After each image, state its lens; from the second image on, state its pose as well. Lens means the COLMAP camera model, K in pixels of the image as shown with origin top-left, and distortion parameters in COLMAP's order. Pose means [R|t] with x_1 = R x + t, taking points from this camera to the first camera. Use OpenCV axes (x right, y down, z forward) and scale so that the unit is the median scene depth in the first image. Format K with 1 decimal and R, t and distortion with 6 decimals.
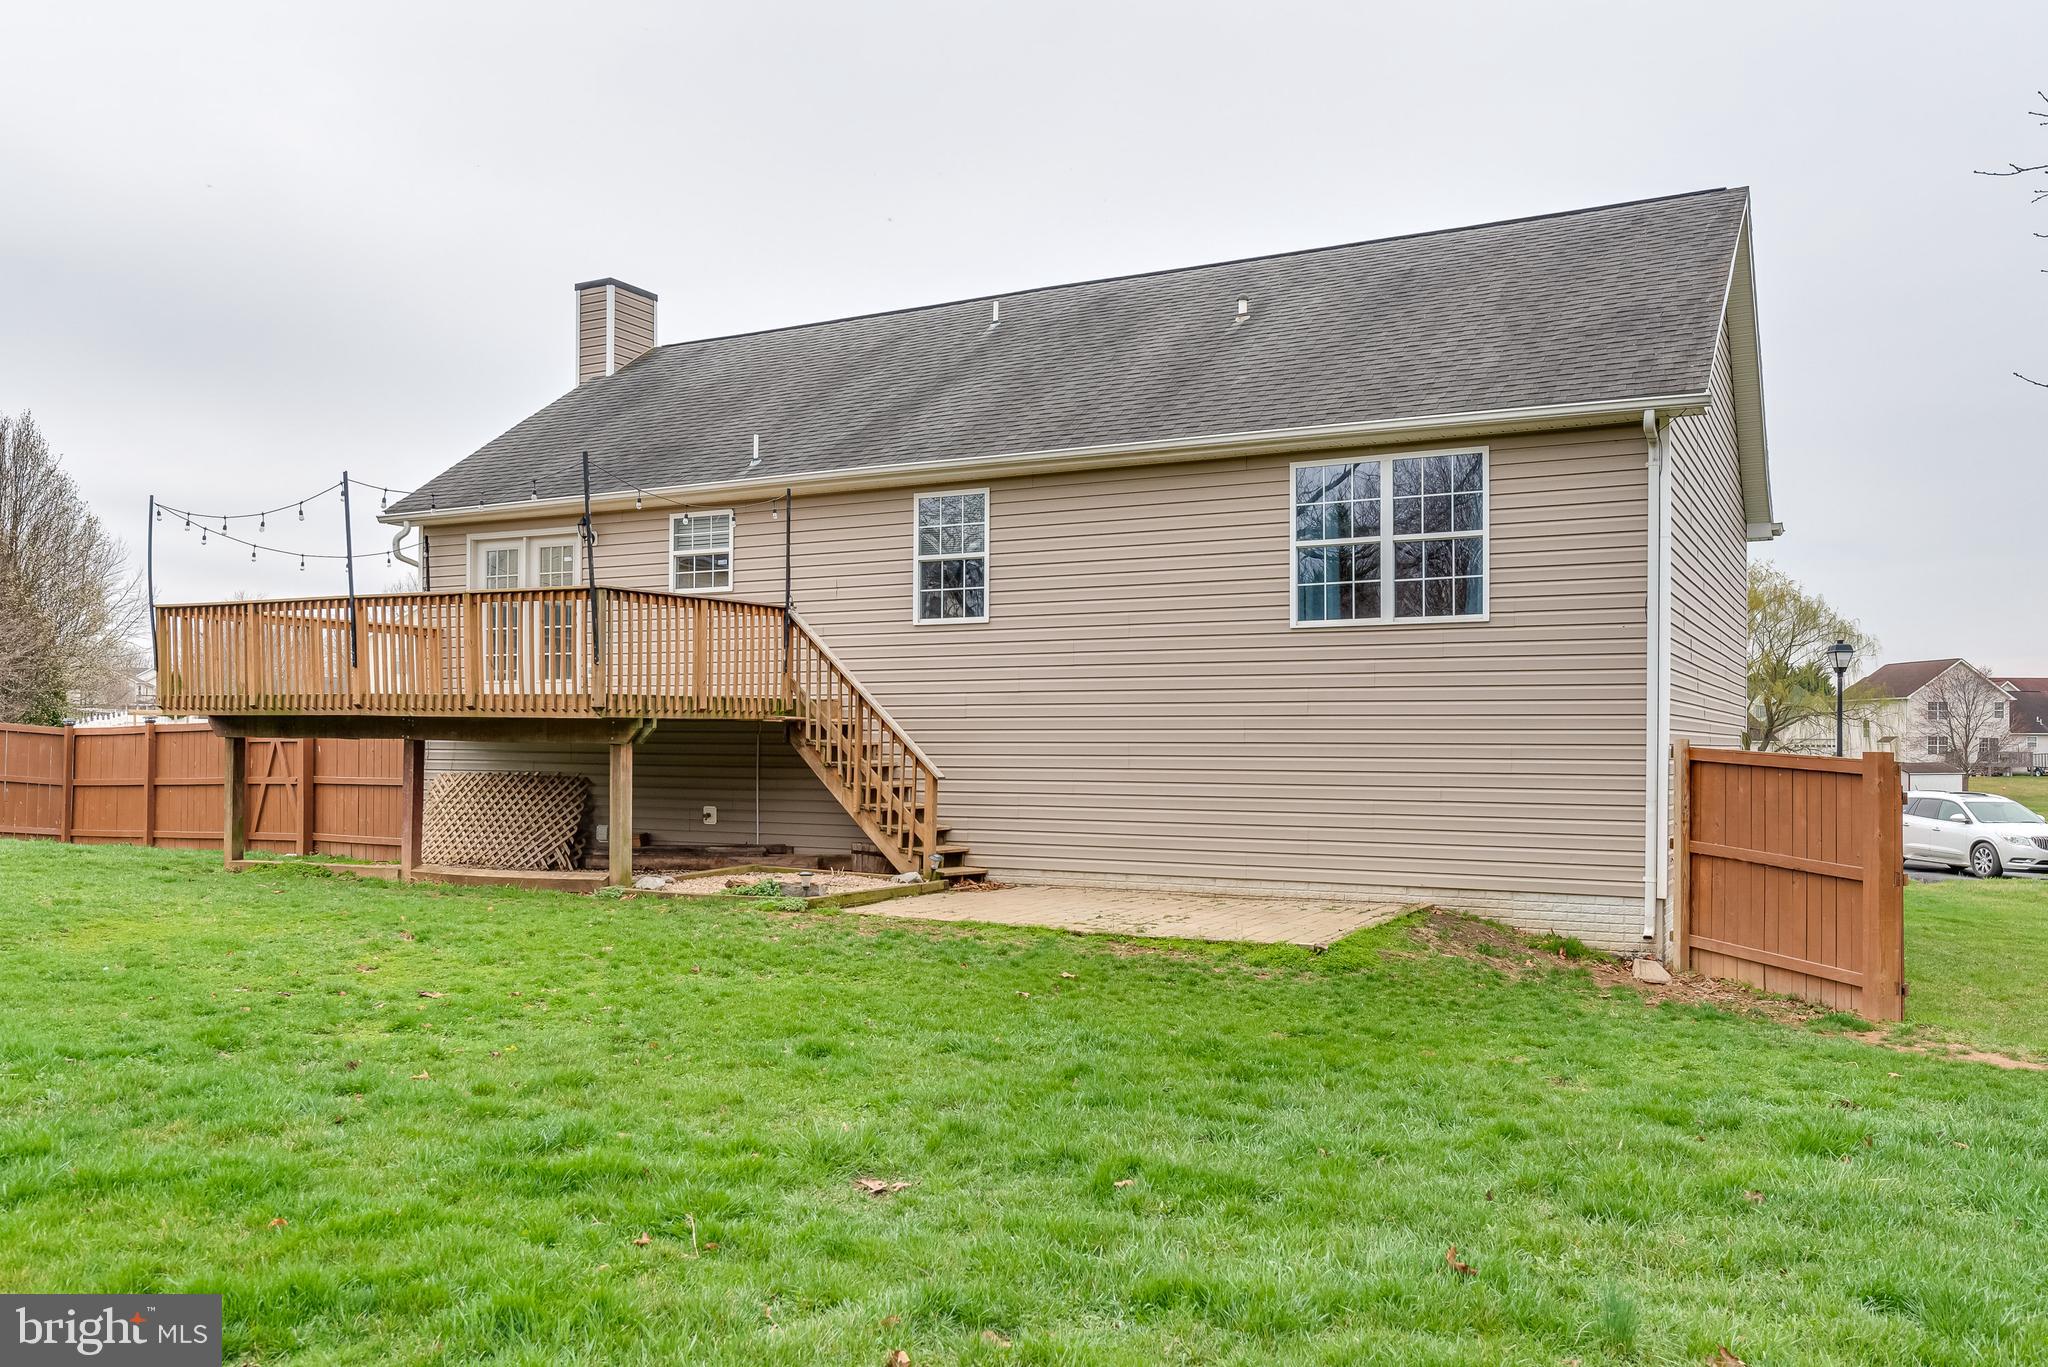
lens RADIAL K [[1644.7, 0, 949.3], [0, 1644.7, 725.2], [0, 0, 1]] dist [0.005133, -0.006417]
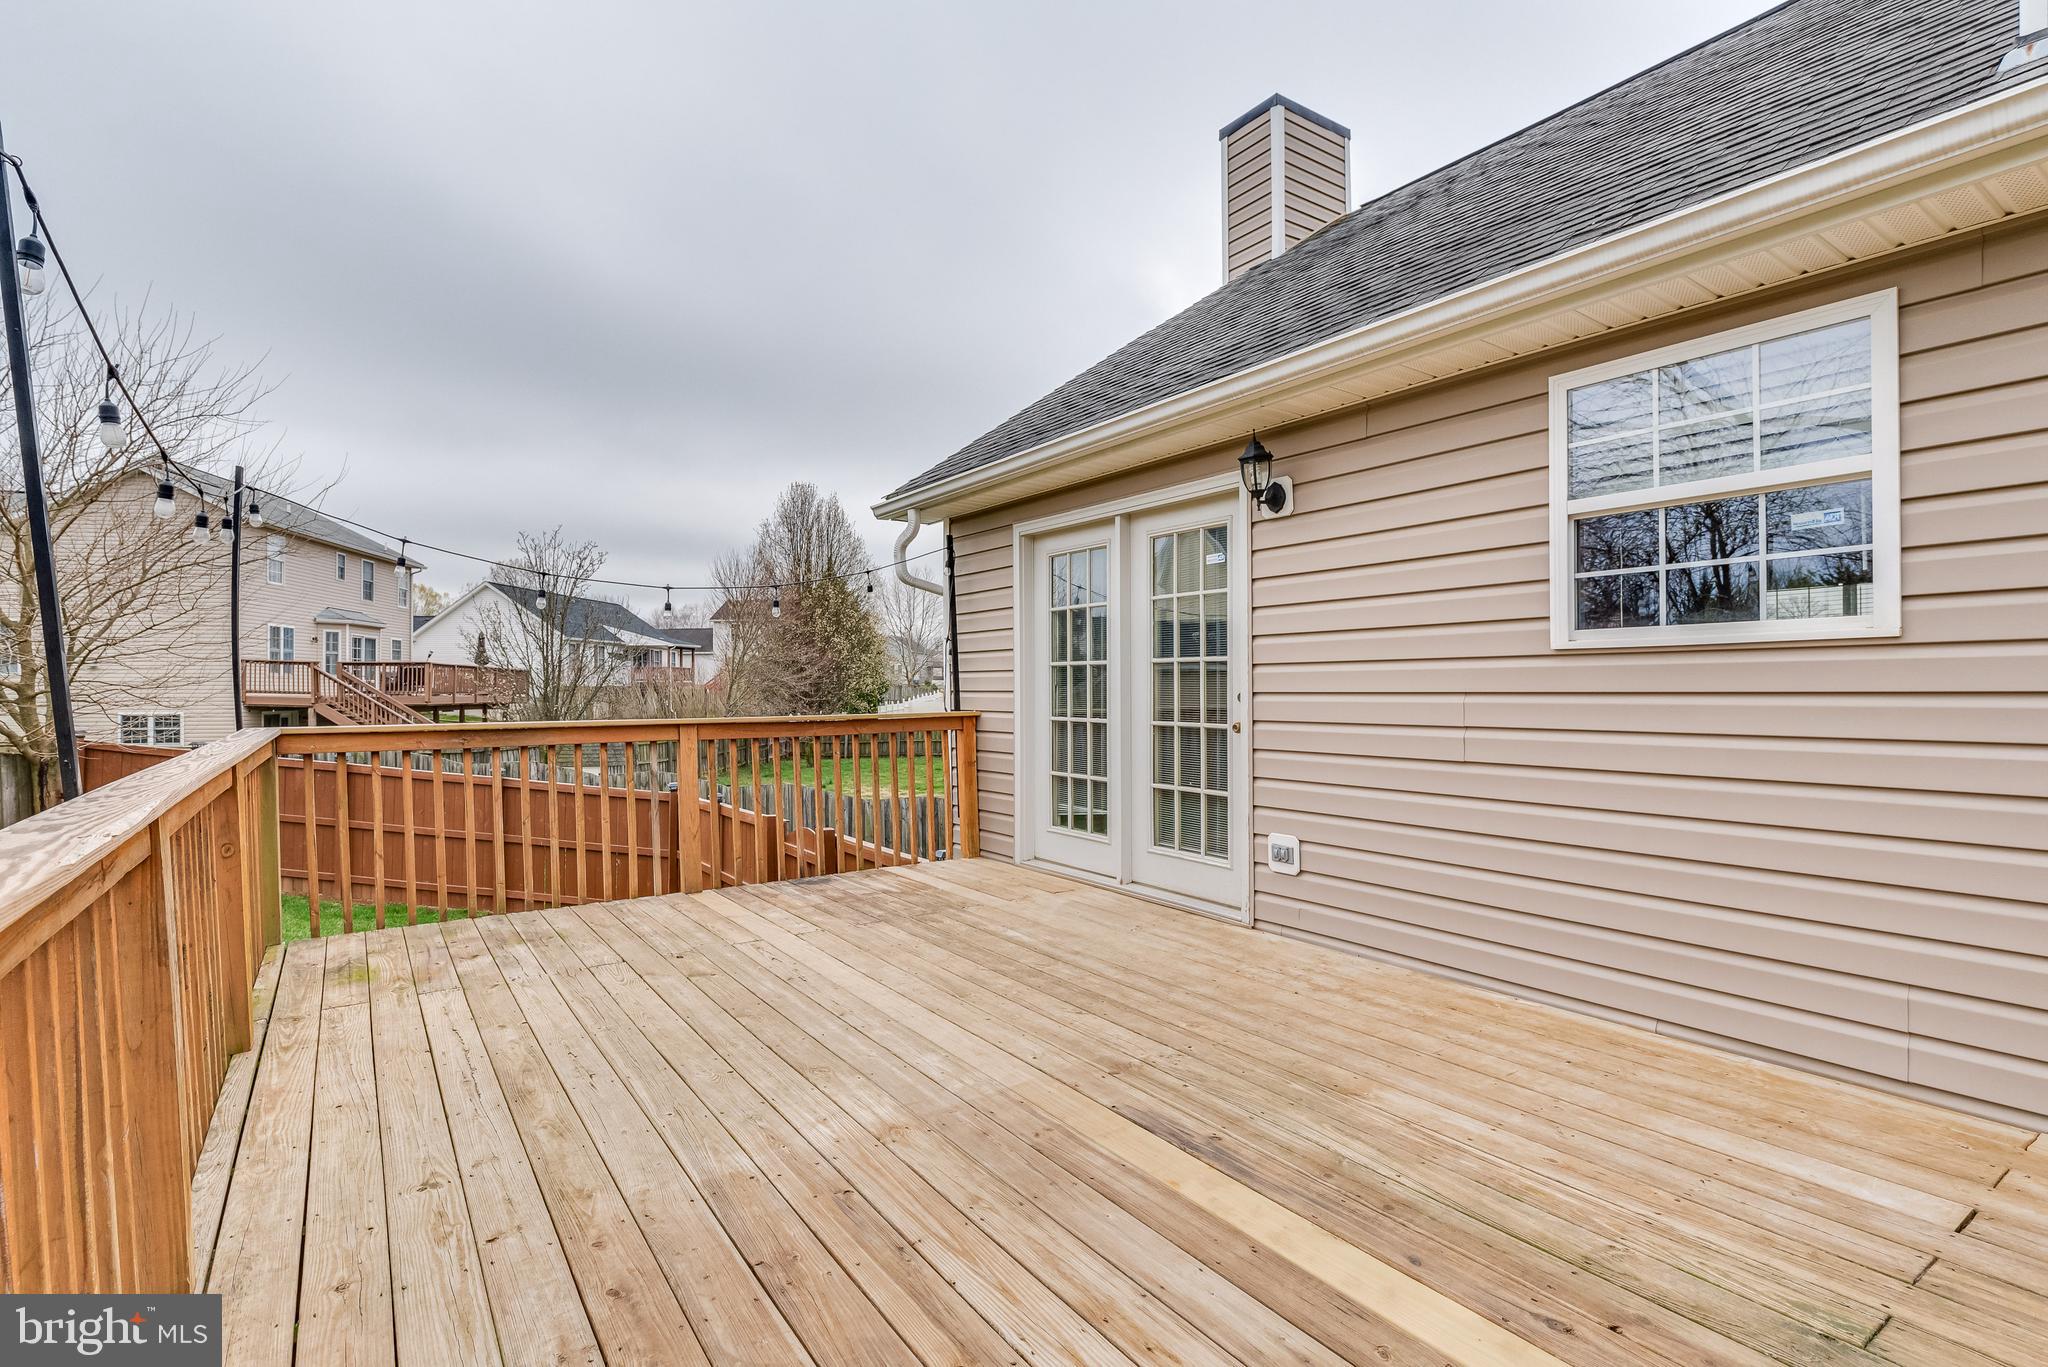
lens RADIAL K [[991.9, 0, 1011.6], [0, 991.9, 710.5], [0, 0, 1]] dist [-0.001408, -0.001666]
pose [[0.904789, -0.014070, -0.425627, -0.208103], [0.033573, 0.998700, 0.038353, -0.089023], [0.424534, -0.048991, 0.904085, 0.904627]]
